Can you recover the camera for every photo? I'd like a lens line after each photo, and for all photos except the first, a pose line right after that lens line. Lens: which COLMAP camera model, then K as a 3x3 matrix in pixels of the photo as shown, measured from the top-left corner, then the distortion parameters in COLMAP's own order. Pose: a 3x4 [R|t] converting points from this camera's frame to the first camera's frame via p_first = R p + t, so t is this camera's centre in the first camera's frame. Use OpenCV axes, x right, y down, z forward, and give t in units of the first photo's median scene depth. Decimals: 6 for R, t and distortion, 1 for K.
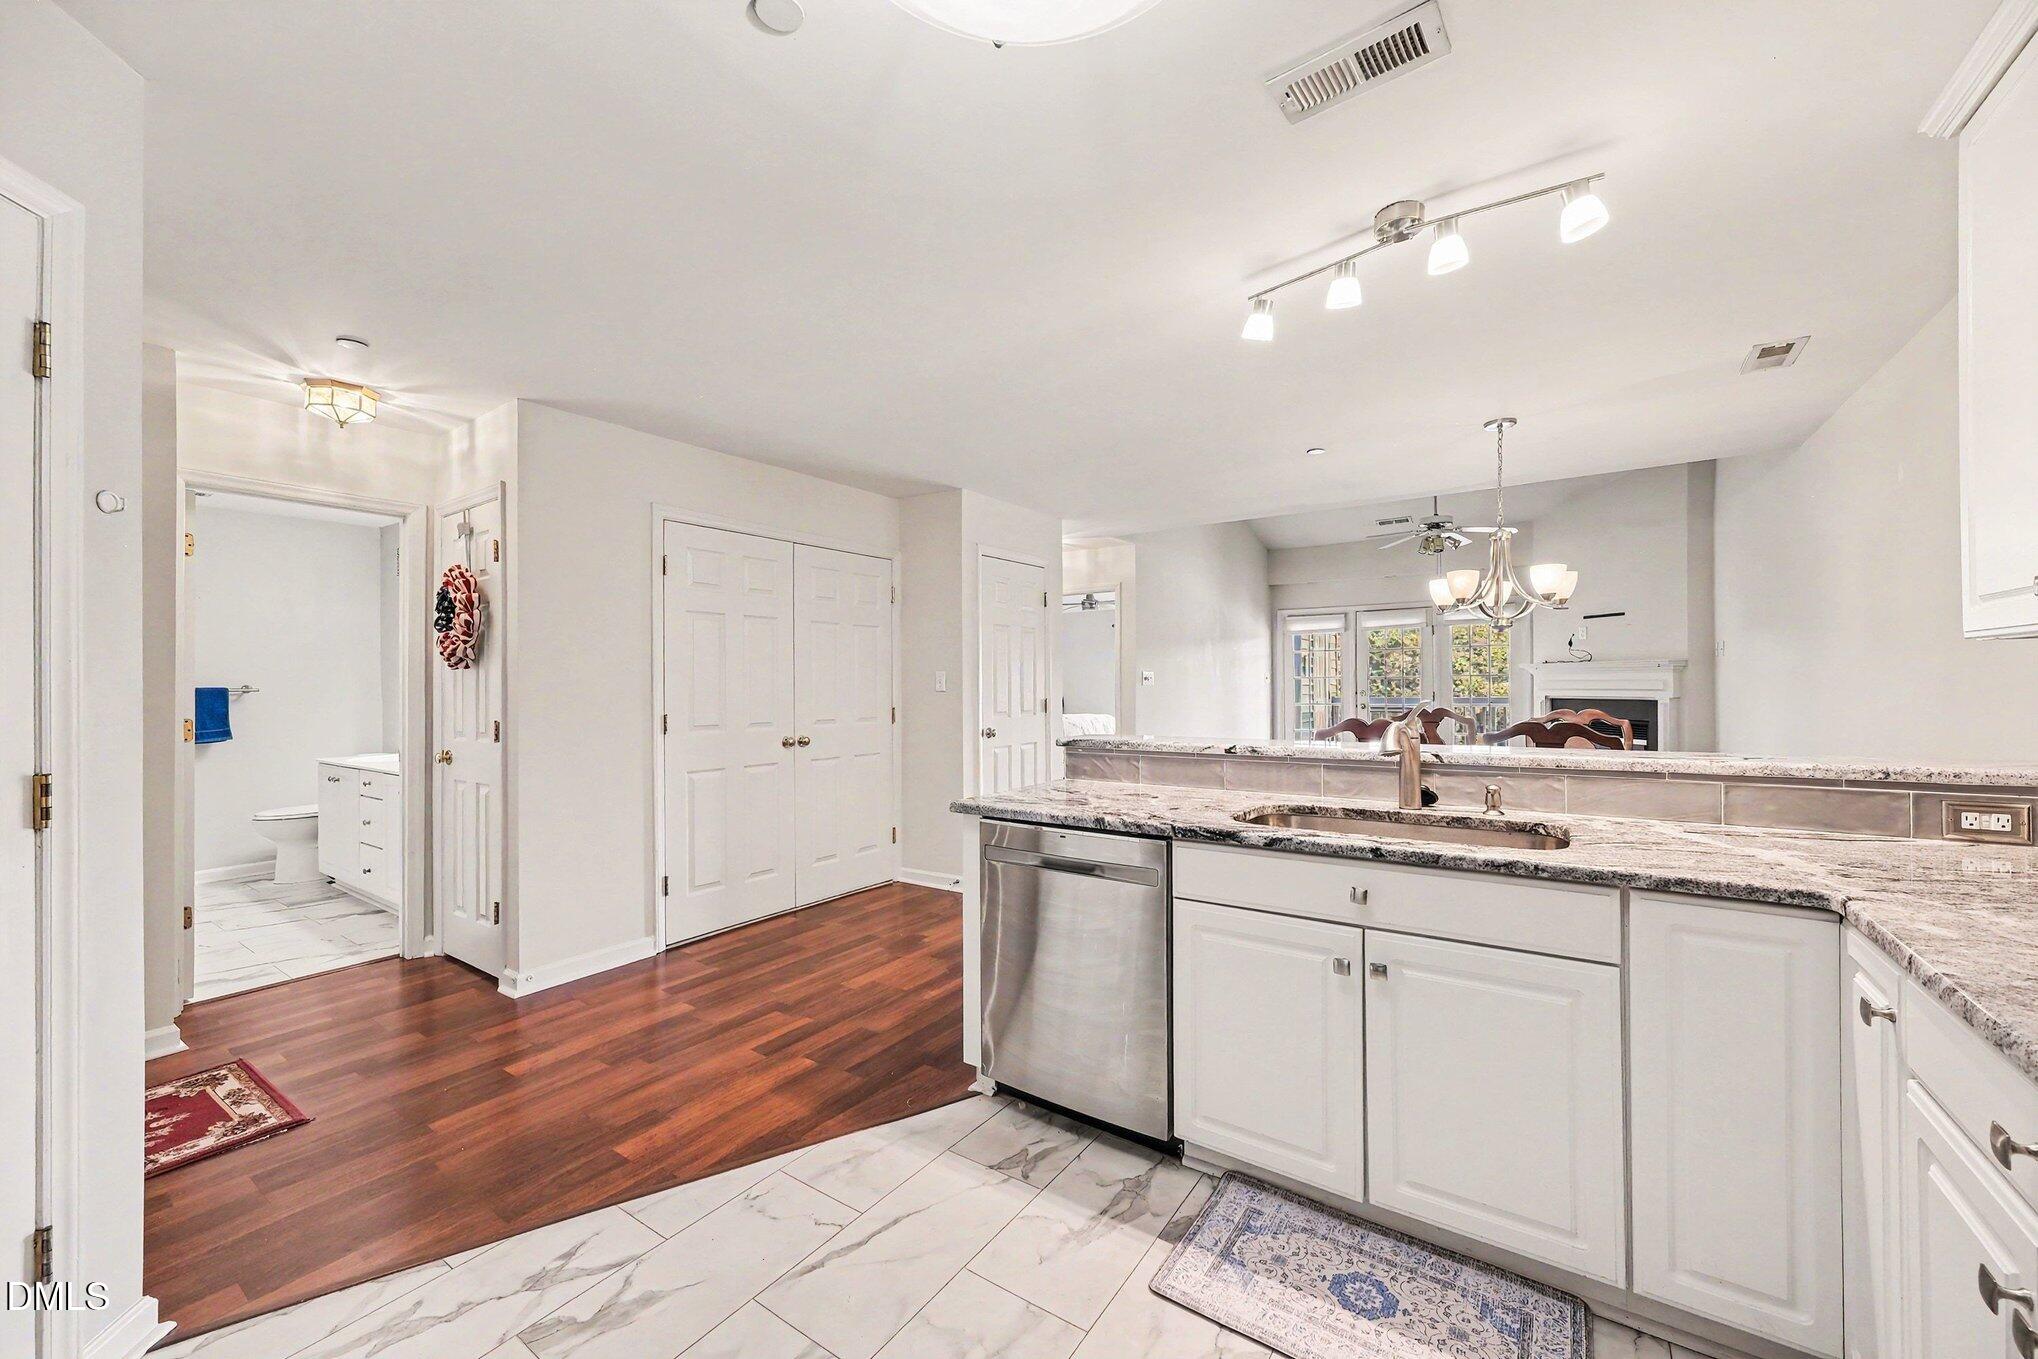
lens RADIAL K [[778.6, 0, 1019.0], [0, 778.6, 679.5], [0, 0, 1]] dist [-0.006890, 0.000086]
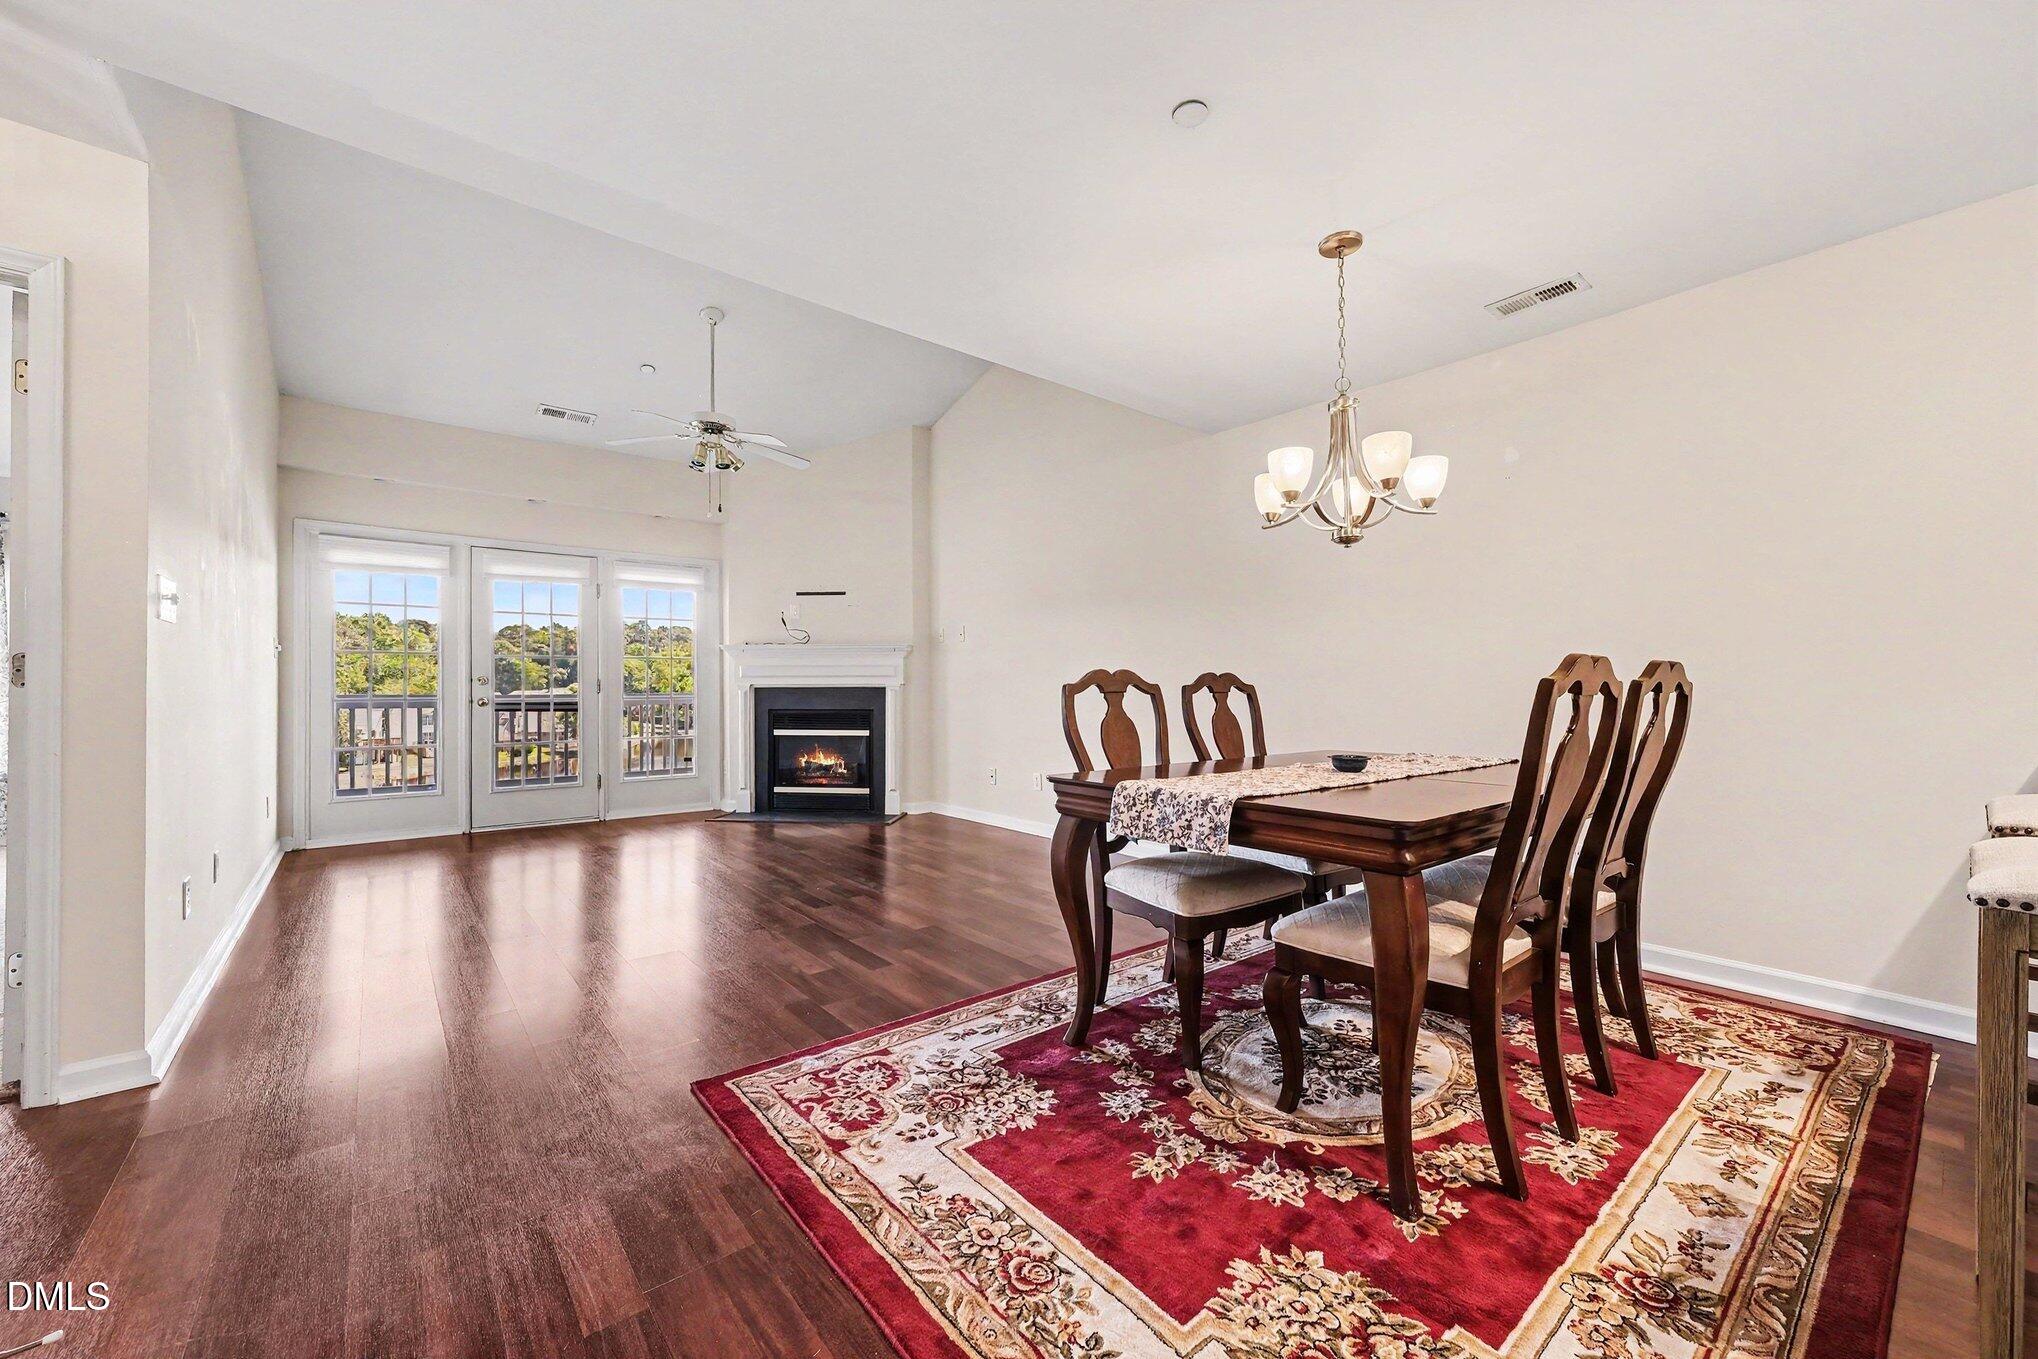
lens RADIAL K [[787.0, 0, 1022.0], [0, 787.0, 686.9], [0, 0, 1]] dist [-0.014613, 0.007822]
pose [[0.257793, 0.015059, 0.966083, -0.120487], [-0.006144, 0.999884, -0.013947, 0.080185], [-0.966181, -0.002340, 0.257856, 1.218530]]
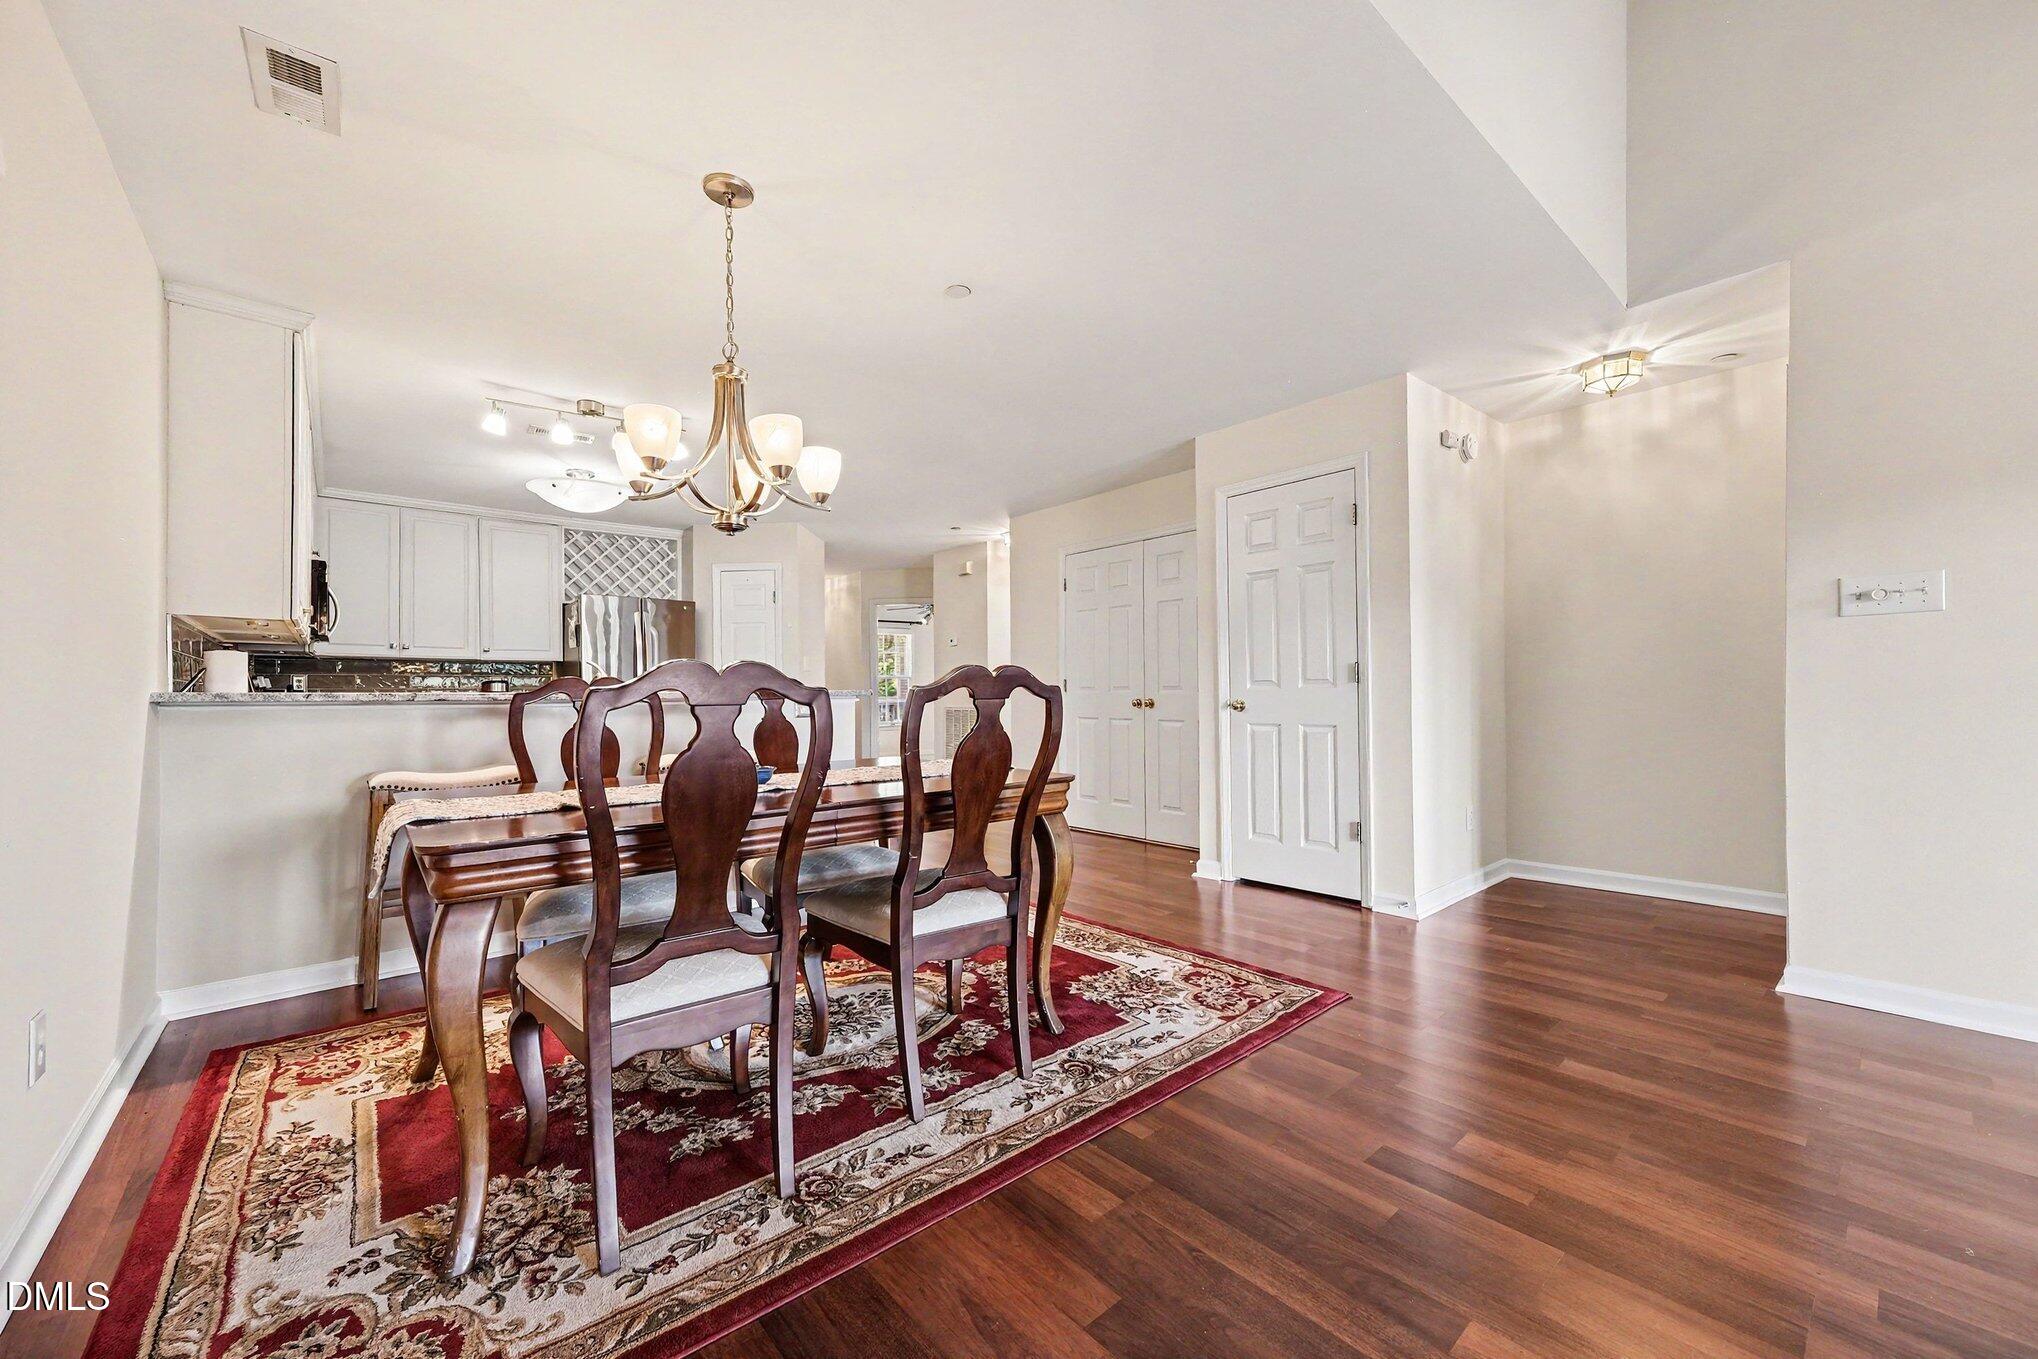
lens RADIAL K [[783.1, 0, 1027.2], [0, 783.1, 691.0], [0, 0, 1]] dist [0.004187, 0.000231]
pose [[-0.234765, 0.013013, -0.971965, 1.282221], [0.020155, 0.999761, 0.008517, 0.063501], [0.971843, -0.017591, -0.234971, 1.506272]]
